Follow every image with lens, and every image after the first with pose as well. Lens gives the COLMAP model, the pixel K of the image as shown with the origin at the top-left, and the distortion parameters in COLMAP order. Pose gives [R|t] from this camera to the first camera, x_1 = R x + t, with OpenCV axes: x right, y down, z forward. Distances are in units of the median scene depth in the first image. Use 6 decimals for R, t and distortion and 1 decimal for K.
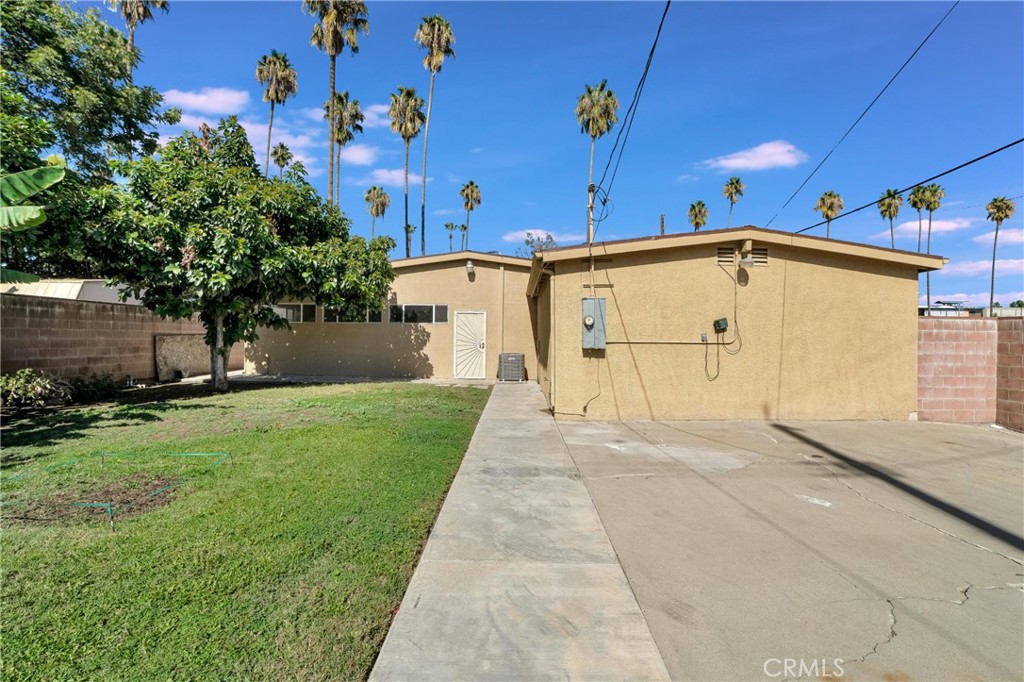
lens RADIAL K [[463.3, 0, 512.0], [0, 463.3, 341.0], [0, 0, 1]] dist [-0.042384, 0.000195]
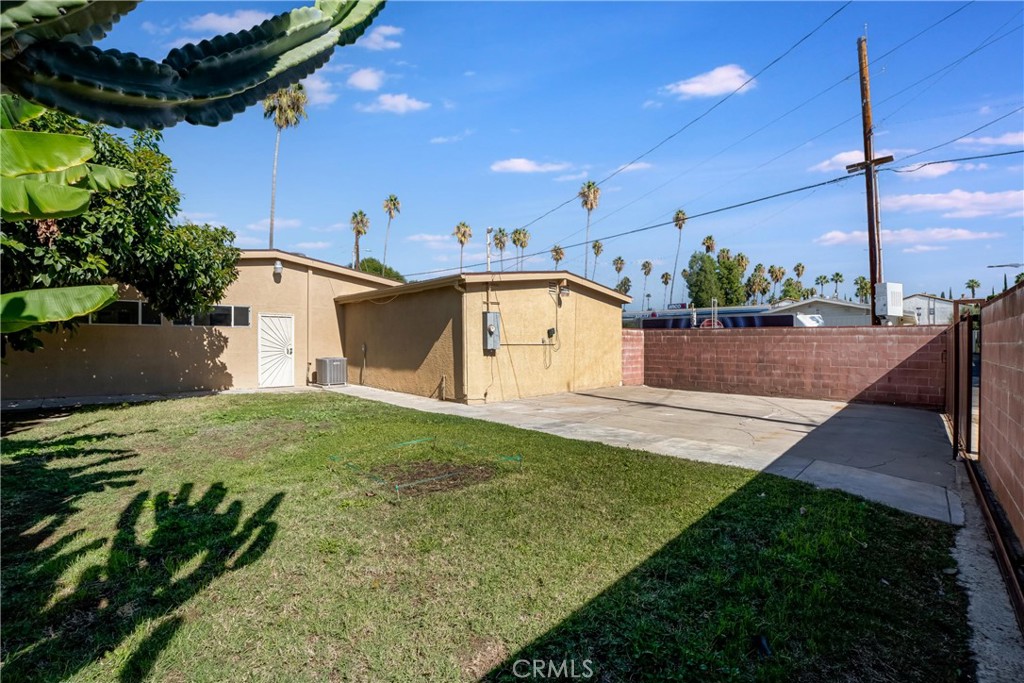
lens RADIAL K [[509.0, 0, 507.4], [0, 509.0, 343.5], [0, 0, 1]] dist [-0.059125, 0.000108]
pose [[0.669422, -0.009211, 0.742825, -0.913025], [0.013080, 0.999914, 0.000611, -0.000542], [-0.742767, 0.009307, 0.669485, -0.036612]]
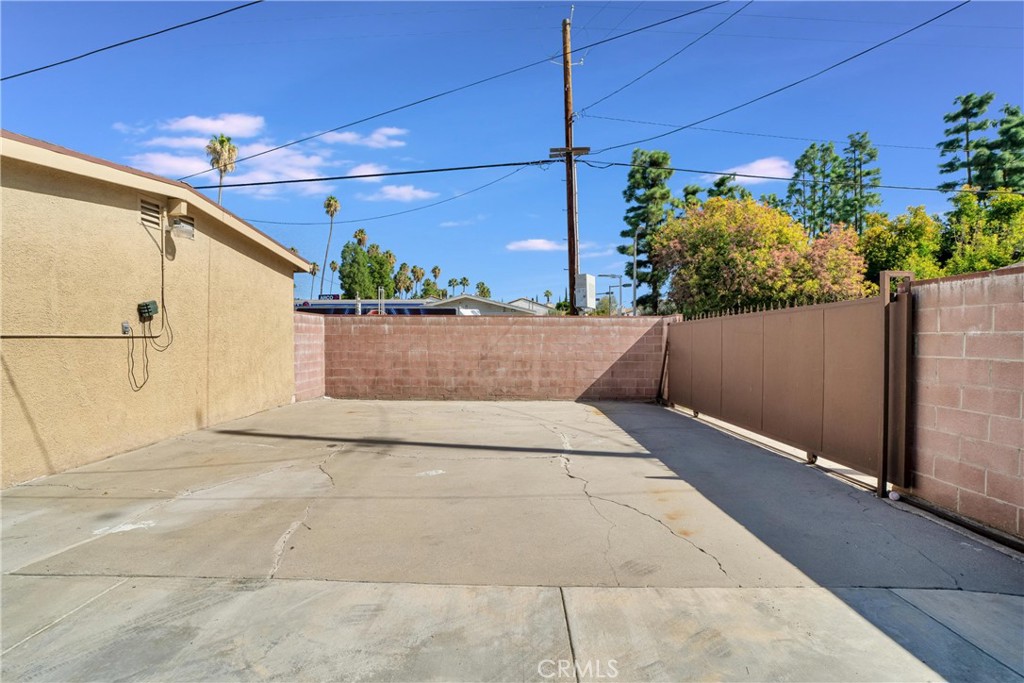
lens RADIAL K [[448.8, 0, 517.9], [0, 448.8, 342.0], [0, 0, 1]] dist [-0.030500, 0.000548]
pose [[-0.025715, -0.020472, 0.999460, -0.235669], [0.010523, 0.999729, 0.020749, 0.005852], [-0.999614, 0.011051, -0.025493, 0.446614]]
